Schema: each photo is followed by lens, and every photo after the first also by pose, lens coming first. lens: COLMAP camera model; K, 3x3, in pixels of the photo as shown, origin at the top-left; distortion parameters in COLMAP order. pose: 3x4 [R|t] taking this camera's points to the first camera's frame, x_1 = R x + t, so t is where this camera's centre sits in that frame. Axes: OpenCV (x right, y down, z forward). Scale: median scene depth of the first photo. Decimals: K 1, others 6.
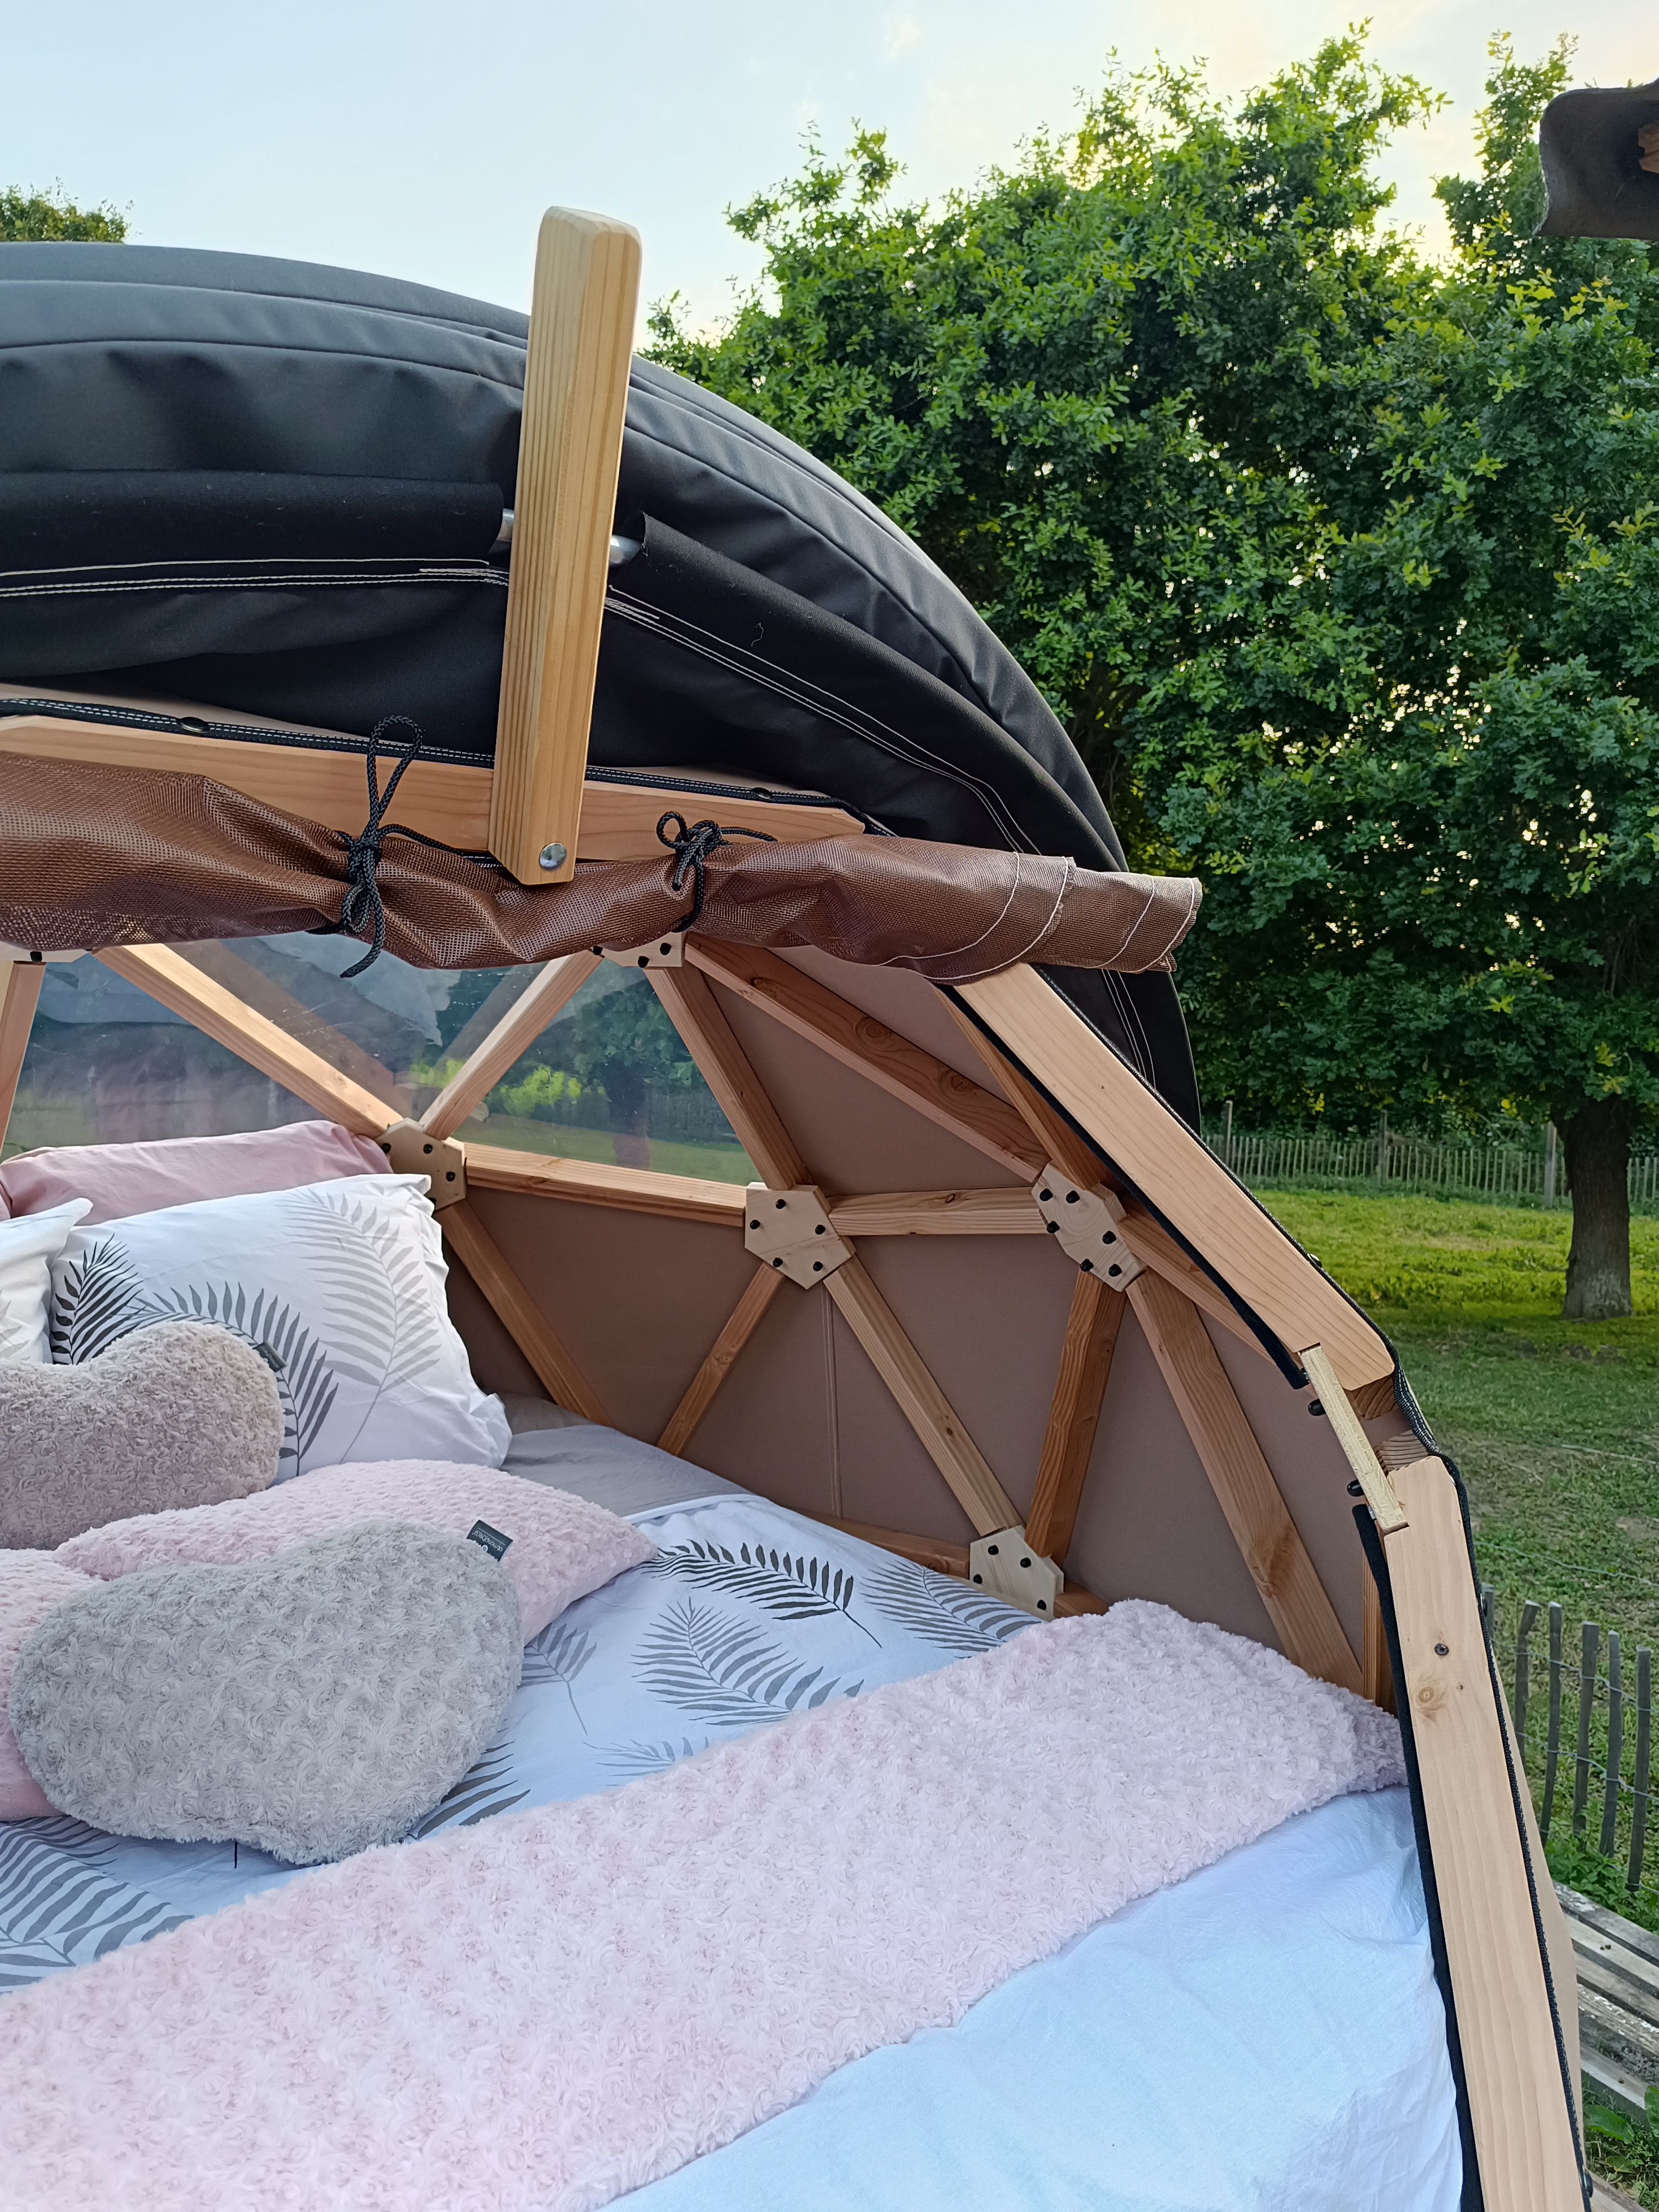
lens RADIAL K [[1548.6, 0, 854.1], [0, 1548.6, 1105.3], [0, 0, 1]] dist [0.044136, -0.051730]
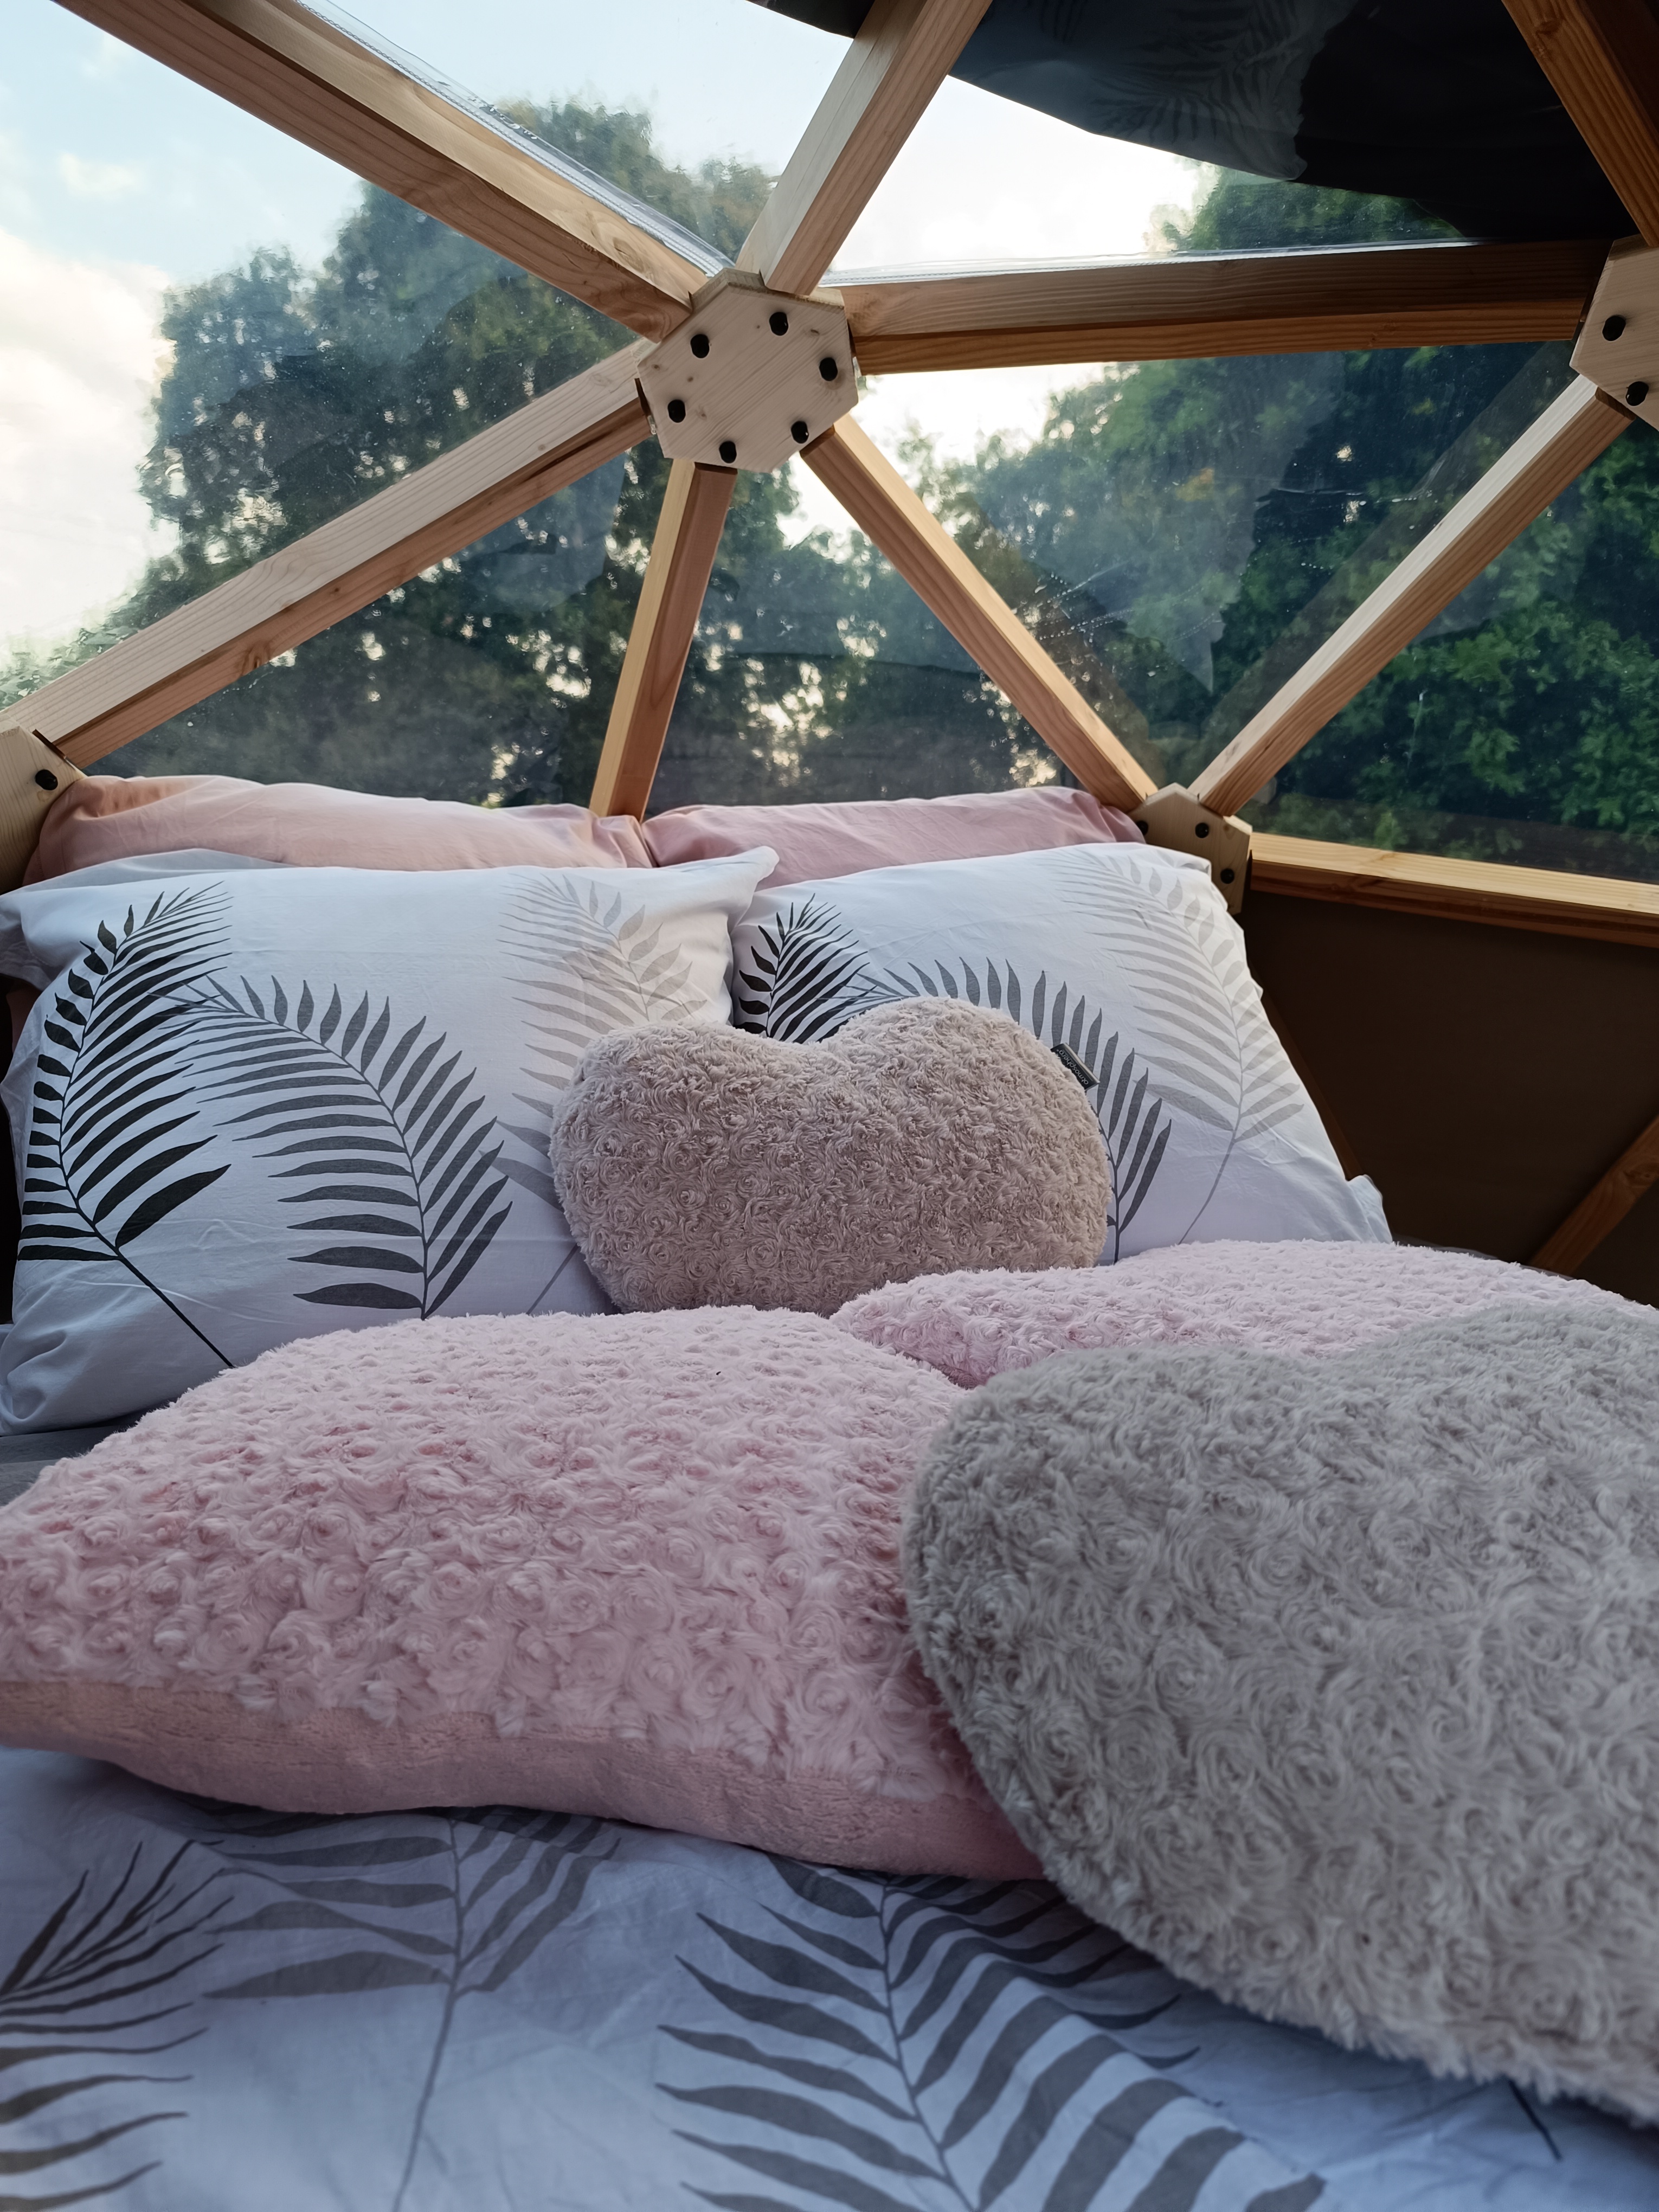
lens RADIAL K [[1548.6, 0, 818.2], [0, 1548.6, 1115.9], [0, 0, 1]] dist [0.044136, -0.051730]
pose [[0.951269, 0.048586, -0.304509, -0.275862], [-0.029990, 0.997405, 0.065456, 0.140125], [0.306899, -0.053134, 0.950258, 0.375103]]
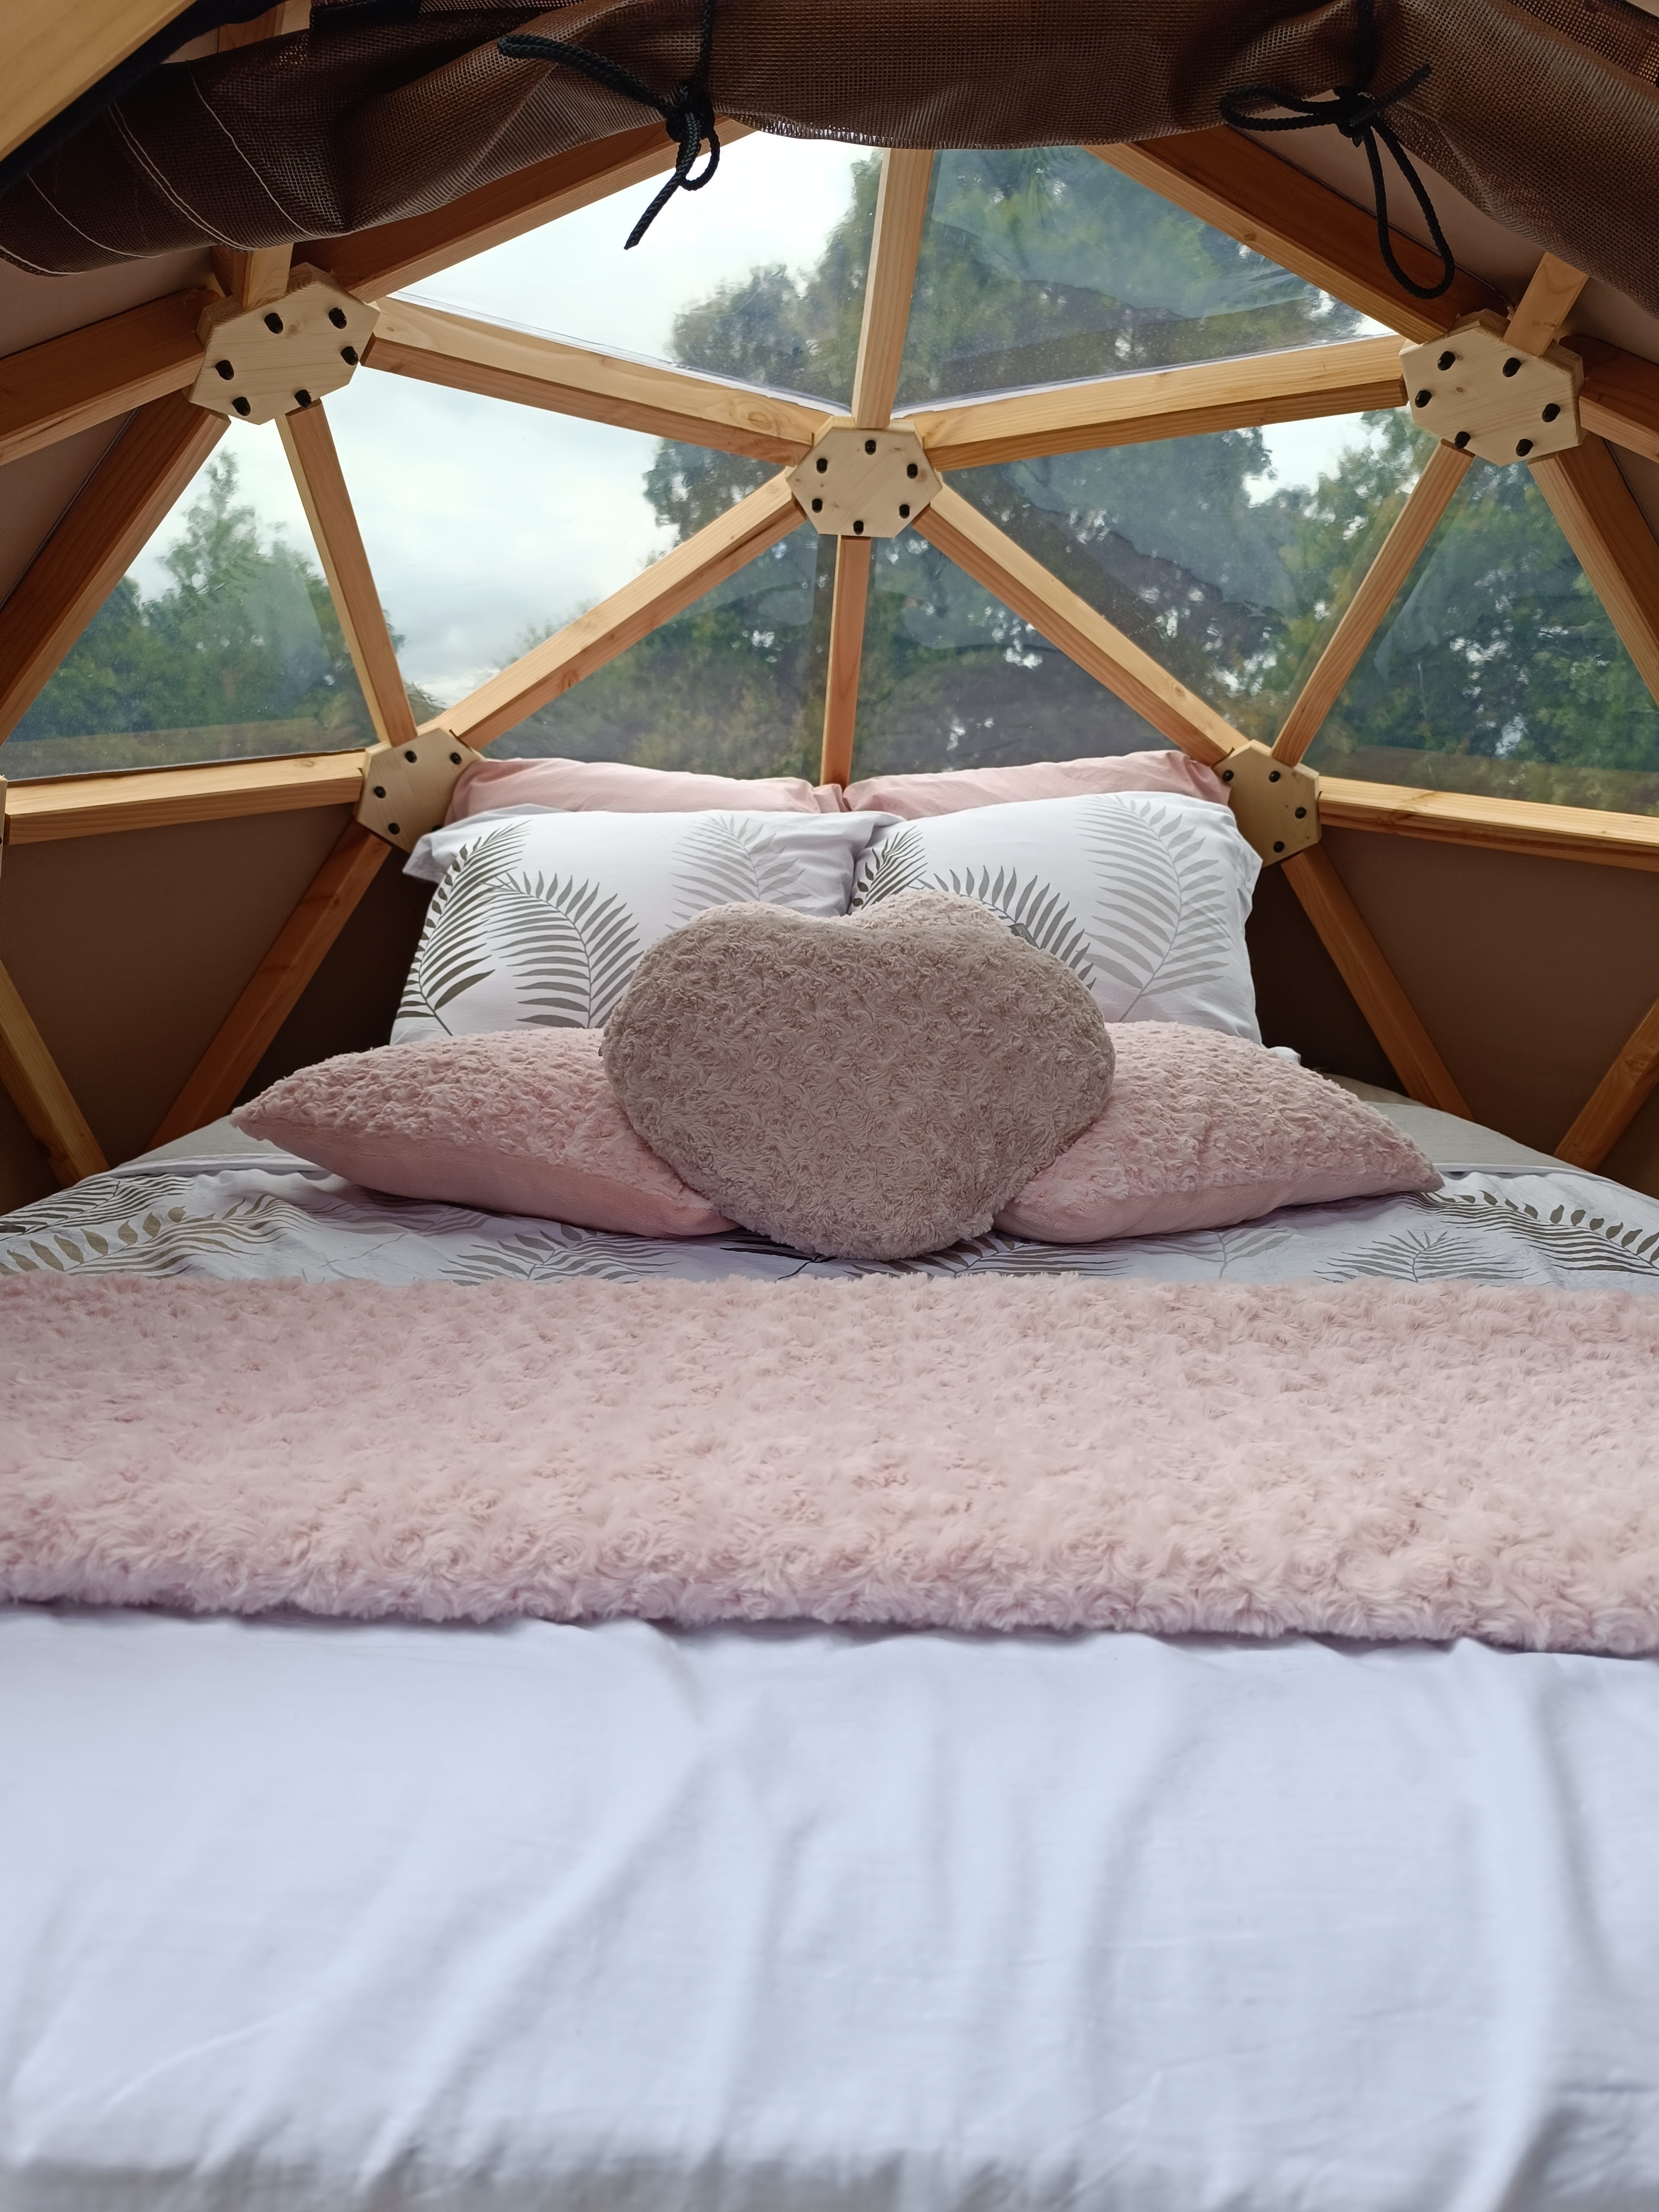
lens RADIAL K [[1548.6, 0, 812.8], [0, 1548.6, 1104.8], [0, 0, 1]] dist [0.044136, -0.051730]
pose [[0.777235, 0.103108, -0.620705, 0.098522], [-0.054867, 0.993831, 0.096386, 0.173122], [0.626814, -0.040858, 0.778097, 0.207577]]
